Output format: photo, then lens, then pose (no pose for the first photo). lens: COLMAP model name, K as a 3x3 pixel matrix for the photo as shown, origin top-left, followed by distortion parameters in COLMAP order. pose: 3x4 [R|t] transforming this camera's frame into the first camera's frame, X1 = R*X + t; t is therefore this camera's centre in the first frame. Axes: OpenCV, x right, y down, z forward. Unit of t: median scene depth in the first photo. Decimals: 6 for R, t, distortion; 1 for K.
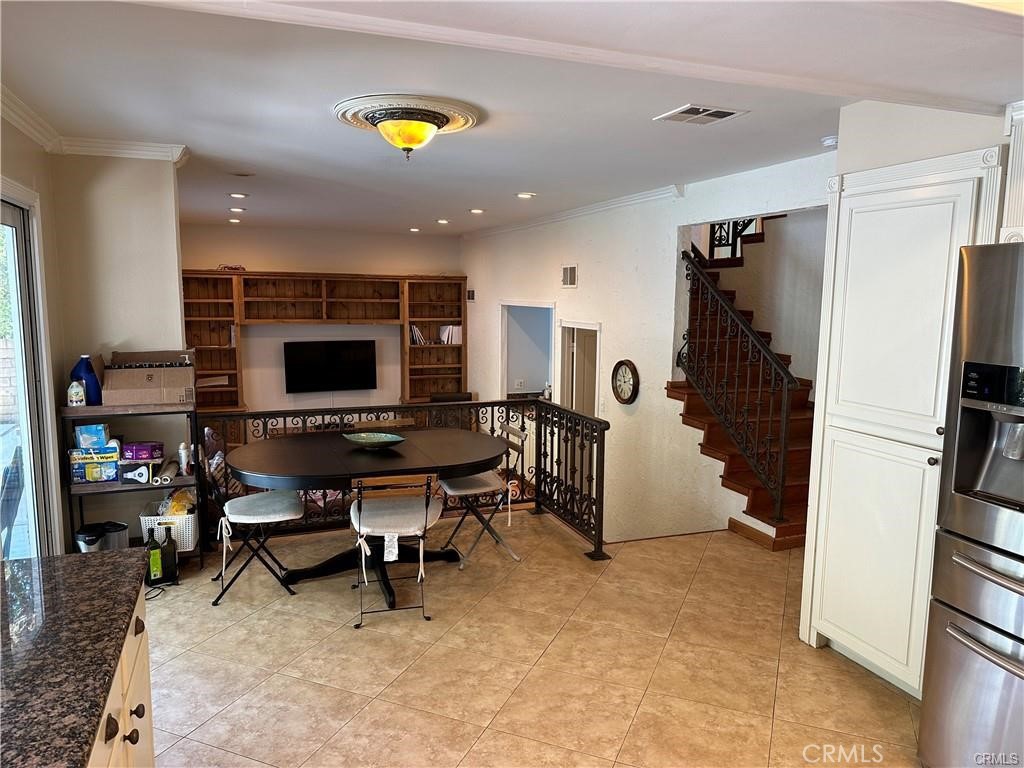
lens RADIAL K [[721.0, 0, 519.2], [0, 721.0, 393.0], [0, 0, 1]] dist [0.024406, -0.046700]
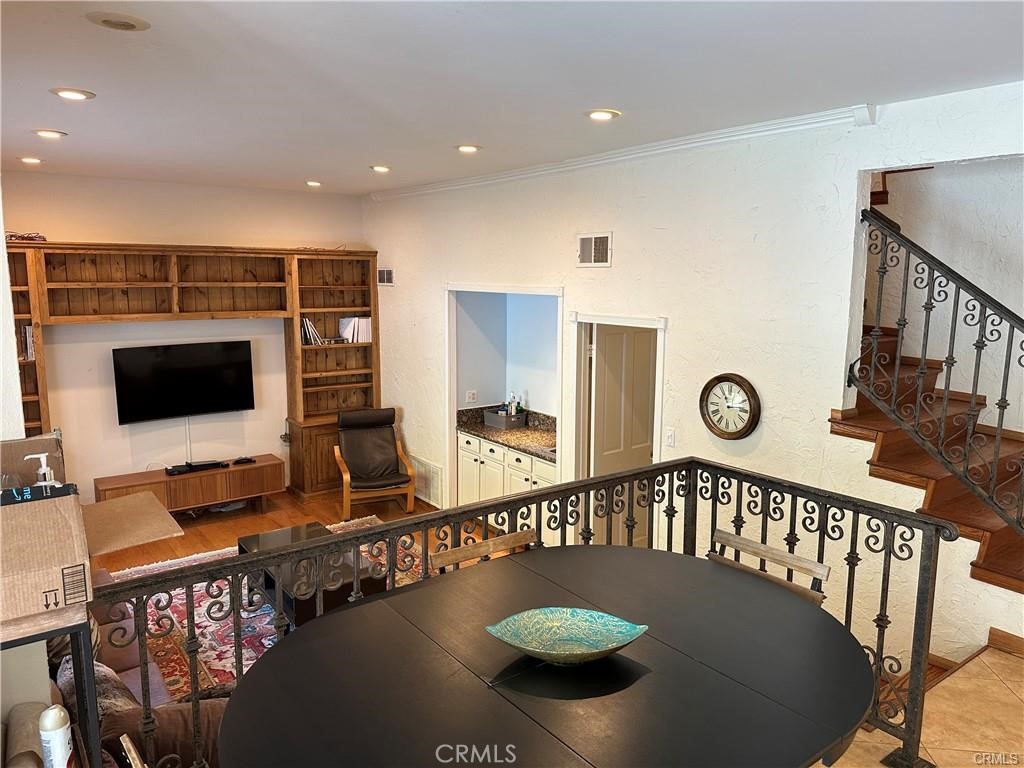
lens RADIAL K [[721.0, 0, 507.2], [0, 721.0, 379.0], [0, 0, 1]] dist [0.024406, -0.046700]
pose [[0.966443, -0.041735, 0.253468, -0.143492], [0.038905, 0.999112, 0.016170, -0.038796], [-0.253918, -0.005766, 0.967209, 0.259944]]
